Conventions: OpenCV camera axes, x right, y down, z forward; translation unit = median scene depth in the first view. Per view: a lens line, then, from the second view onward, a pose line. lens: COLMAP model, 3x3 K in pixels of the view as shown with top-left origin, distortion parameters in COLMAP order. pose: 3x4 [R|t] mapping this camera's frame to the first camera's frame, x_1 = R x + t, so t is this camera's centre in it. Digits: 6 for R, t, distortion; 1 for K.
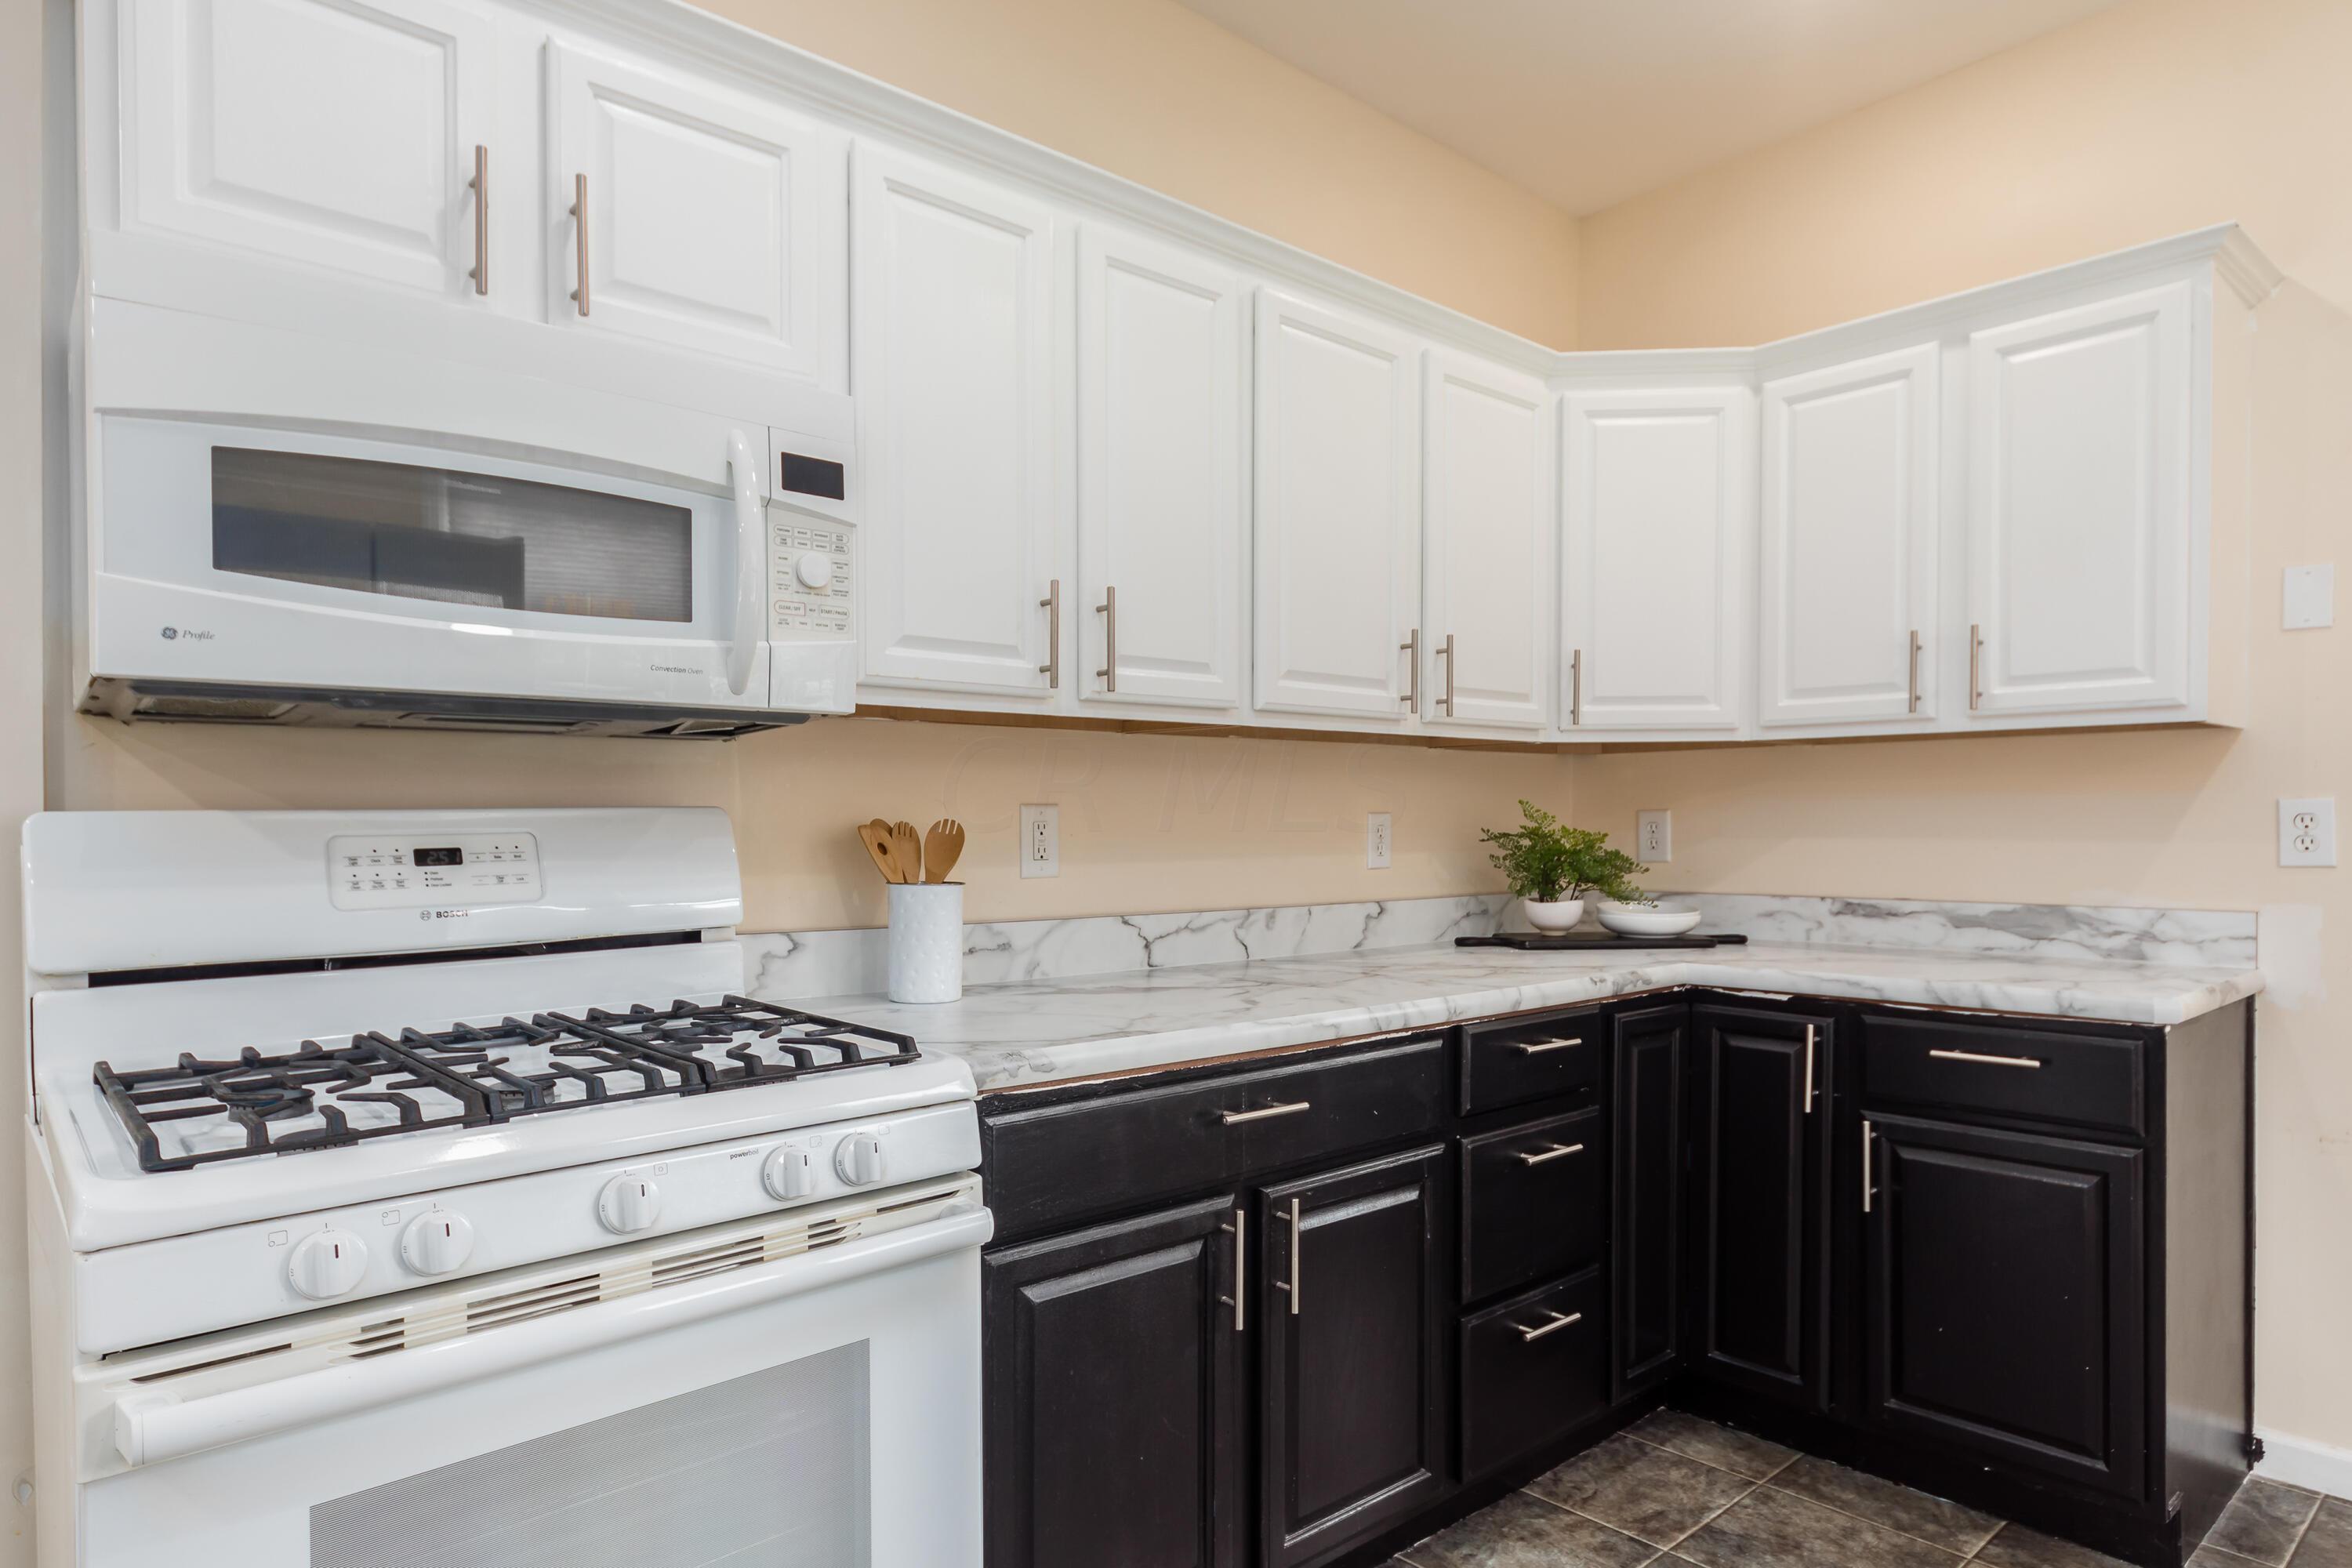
lens RADIAL K [[1355.8, 0, 1173.6], [0, 1355.8, 800.0], [0, 0, 1]] dist [-0.004682, 0.000492]
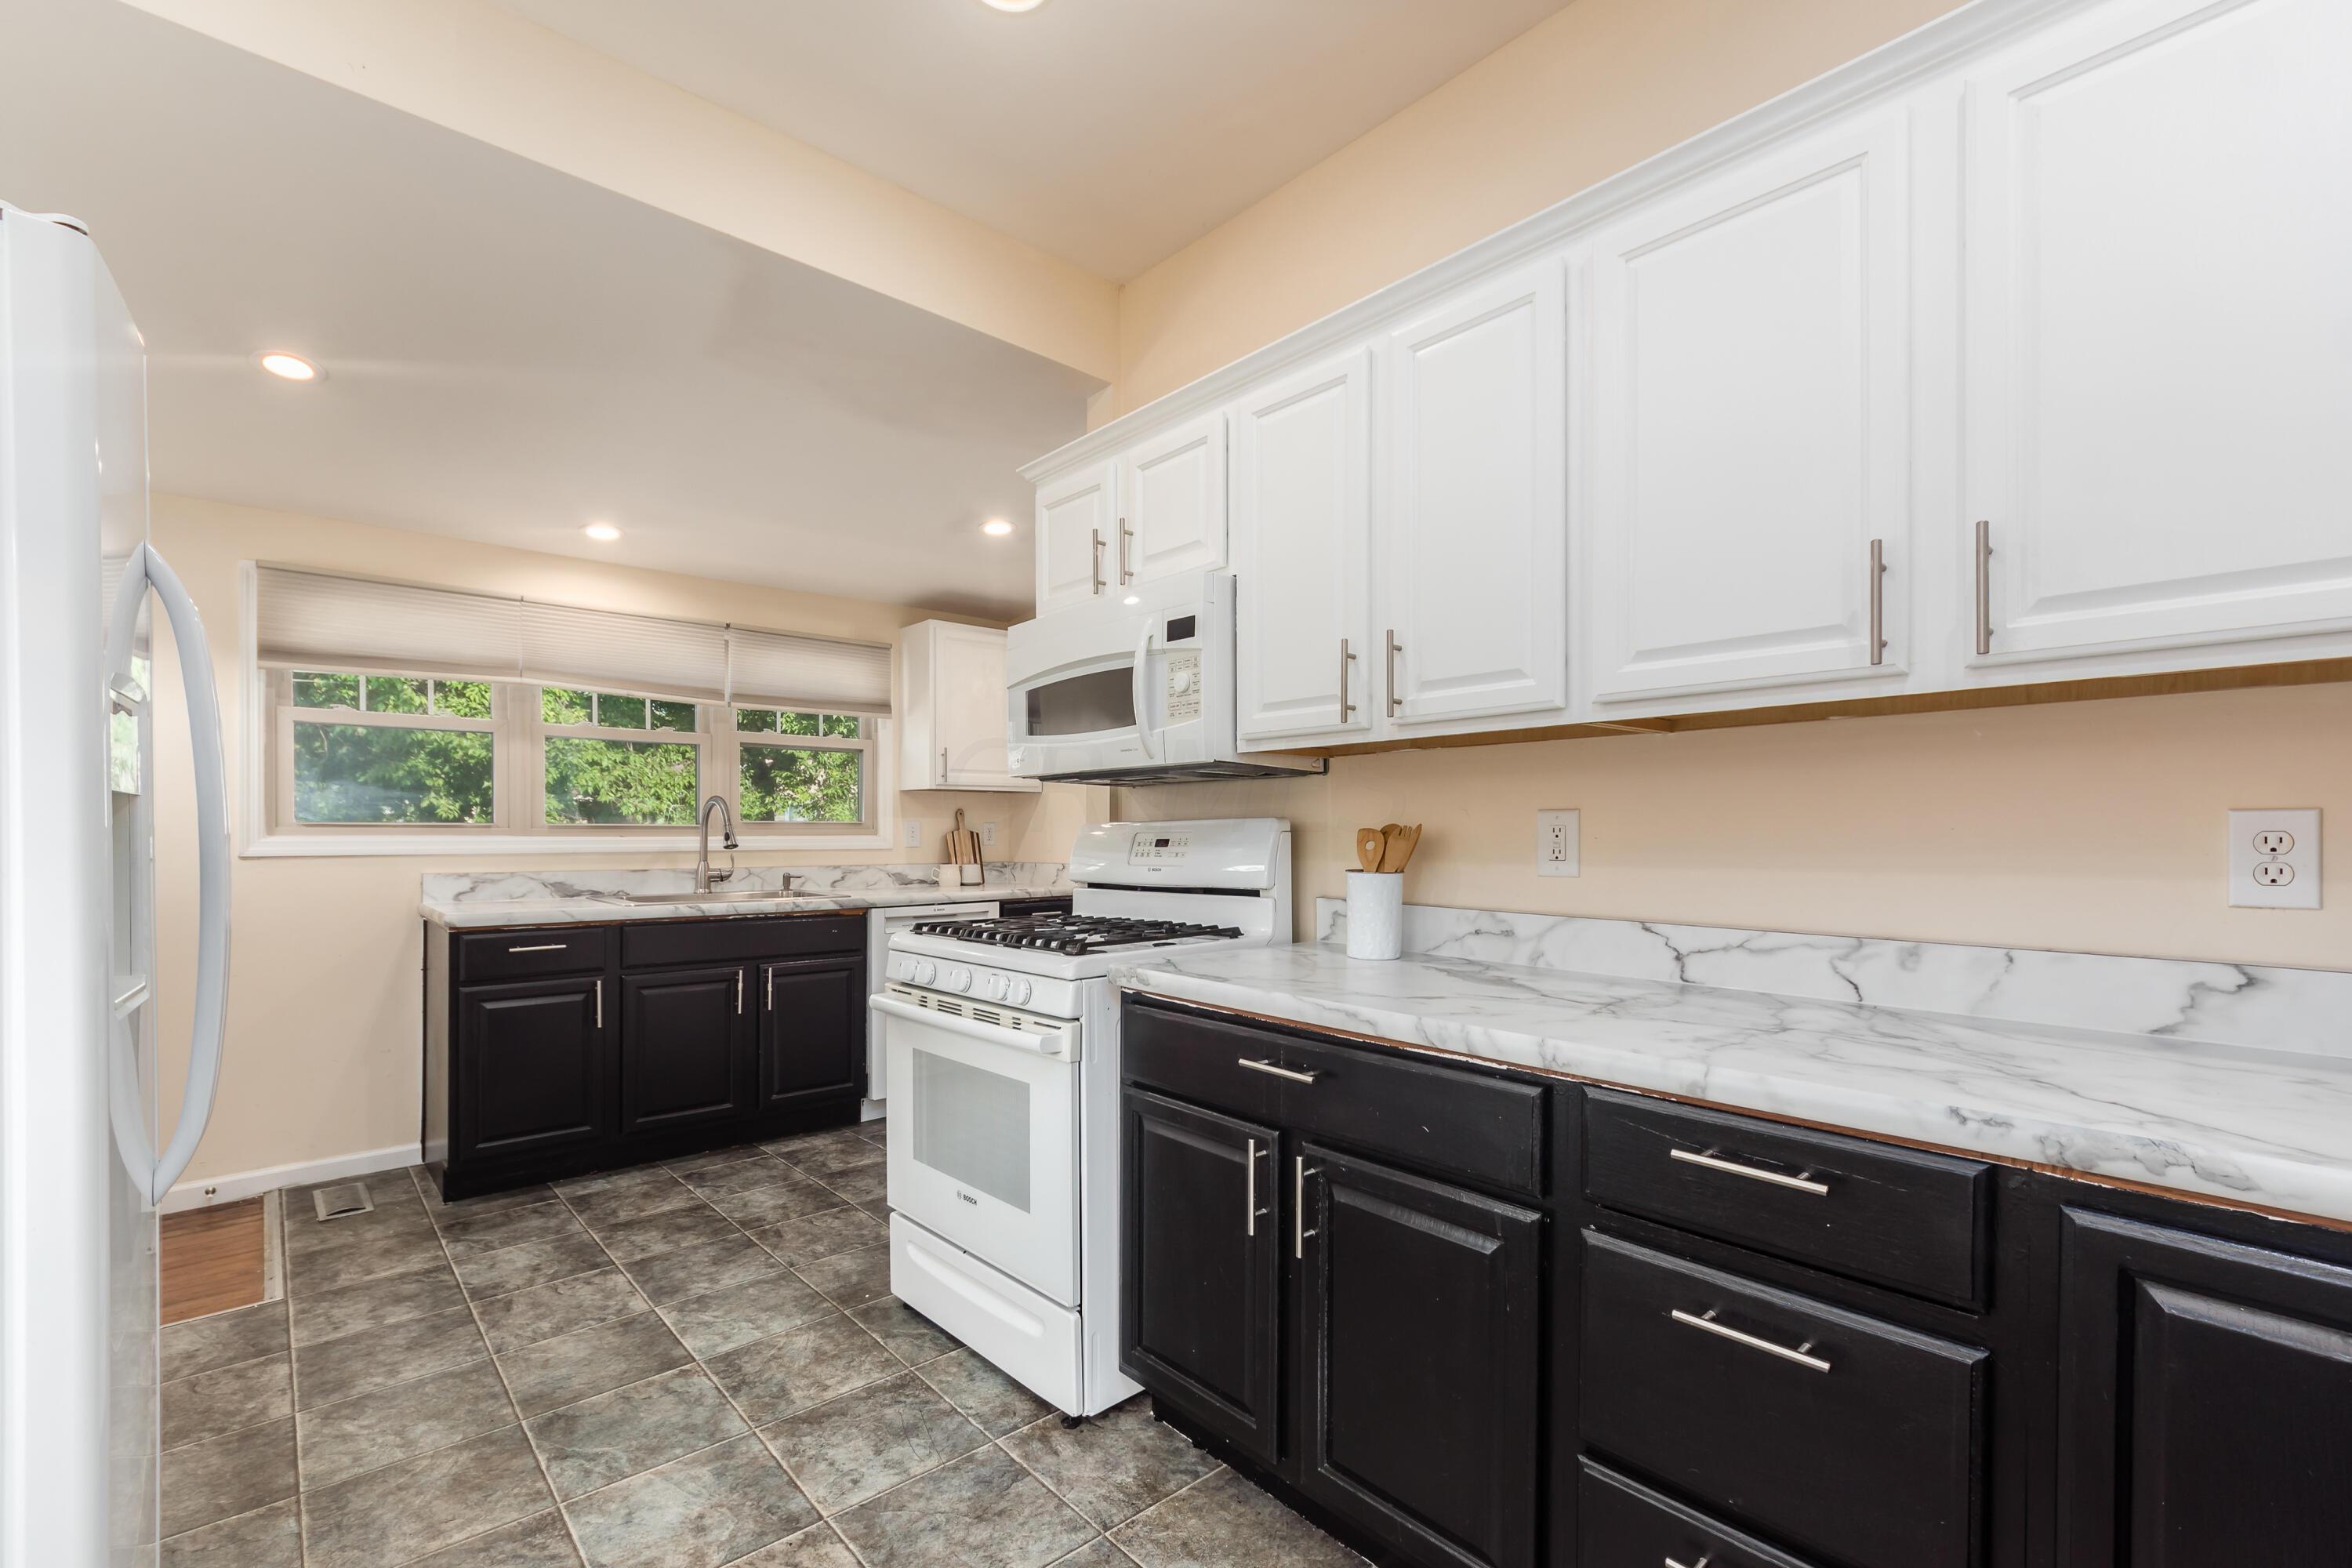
lens RADIAL K [[1002.6, 0, 1173.4], [0, 1002.6, 786.4], [0, 0, 1]] dist [0.009906, 0.000242]
pose [[0.005661, -0.047091, -0.998875, 0.728183], [0.011819, 0.998824, -0.047021, 0.018769], [0.999914, -0.011540, 0.006211, 0.694702]]
